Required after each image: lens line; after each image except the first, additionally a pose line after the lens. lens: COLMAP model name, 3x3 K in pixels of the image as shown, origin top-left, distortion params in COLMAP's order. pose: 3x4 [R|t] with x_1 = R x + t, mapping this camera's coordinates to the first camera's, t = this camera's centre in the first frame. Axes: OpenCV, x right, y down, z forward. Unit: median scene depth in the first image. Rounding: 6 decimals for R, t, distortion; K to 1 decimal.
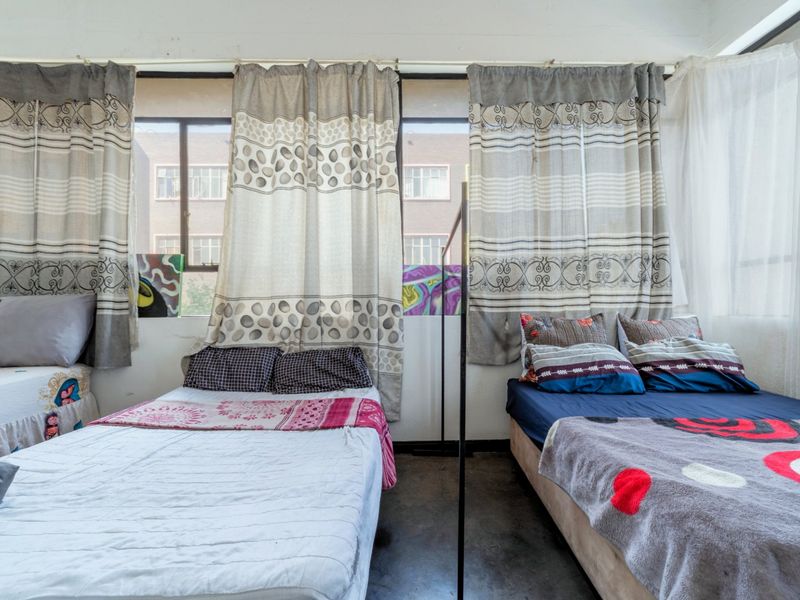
lens RADIAL K [[356.7, 0, 396.1], [0, 356.7, 302.3], [0, 0, 1]] dist [-0.001498, 0.000231]
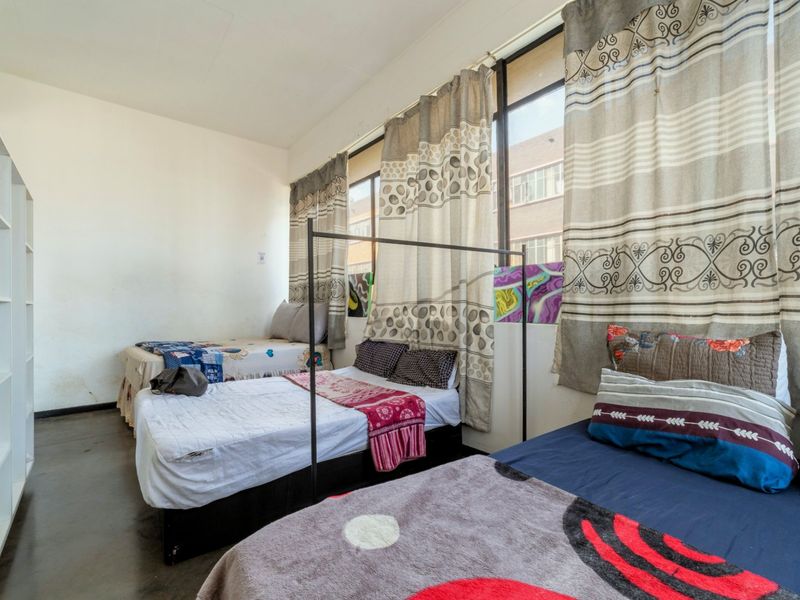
lens RADIAL K [[370.5, 0, 400.0], [0, 370.5, 300.0], [0, 0, 1]] dist [0.002122, 0.000344]
pose [[0.611324, -0.010145, -0.791316, 0.652071], [0.011697, 0.999924, -0.003783, -0.019942], [0.791294, -0.006943, 0.611396, 0.209827]]
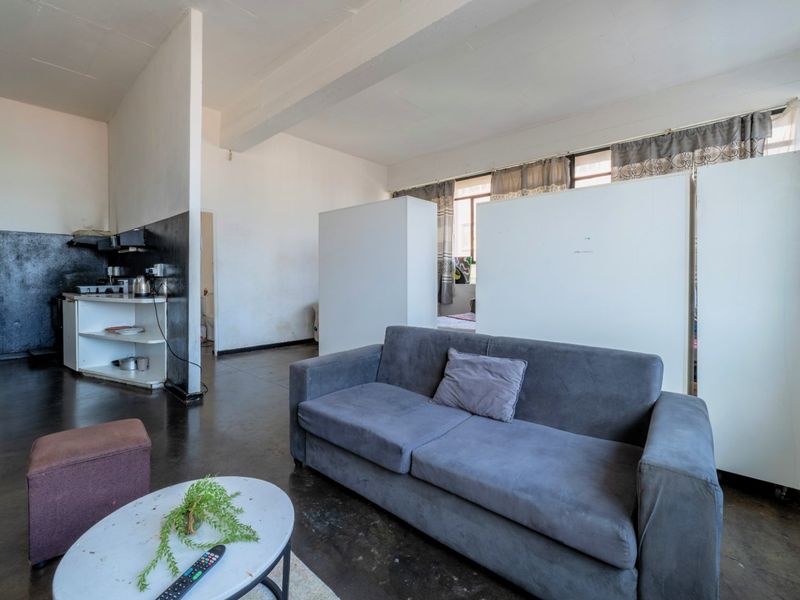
lens RADIAL K [[370.9, 0, 401.6], [0, 370.9, 280.4], [0, 0, 1]] dist [-0.000444, 0.000010]
pose [[0.730132, 0.013776, -0.683167, 0.735520], [-0.000387, 0.999805, 0.019747, -0.030761], [0.683306, -0.014154, 0.729995, -1.094602]]
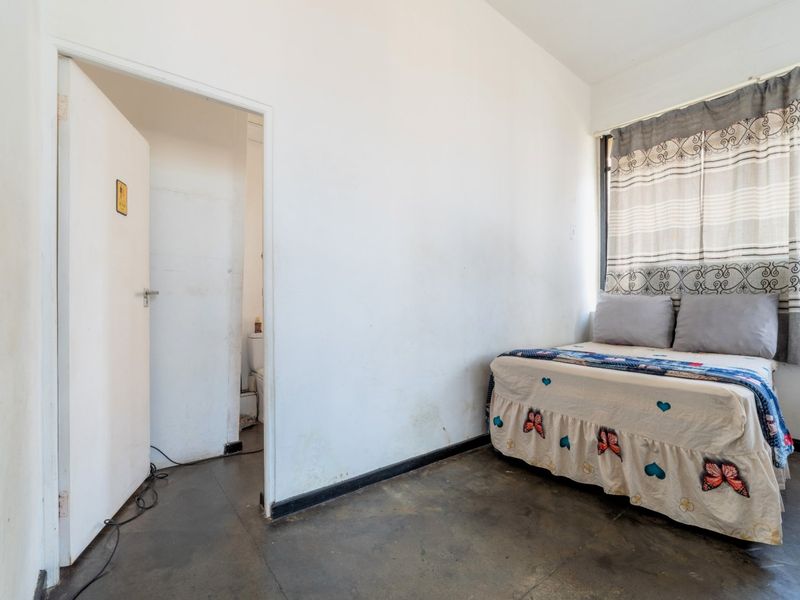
lens RADIAL K [[356.7, 0, 396.1], [0, 356.7, 302.3], [0, 0, 1]] dist [-0.001498, 0.000231]
pose [[0.637906, 0.013422, -0.769997, -0.734460], [-0.008596, 0.999910, 0.010307, 0.002823], [0.770066, 0.000044, 0.637964, -0.550159]]
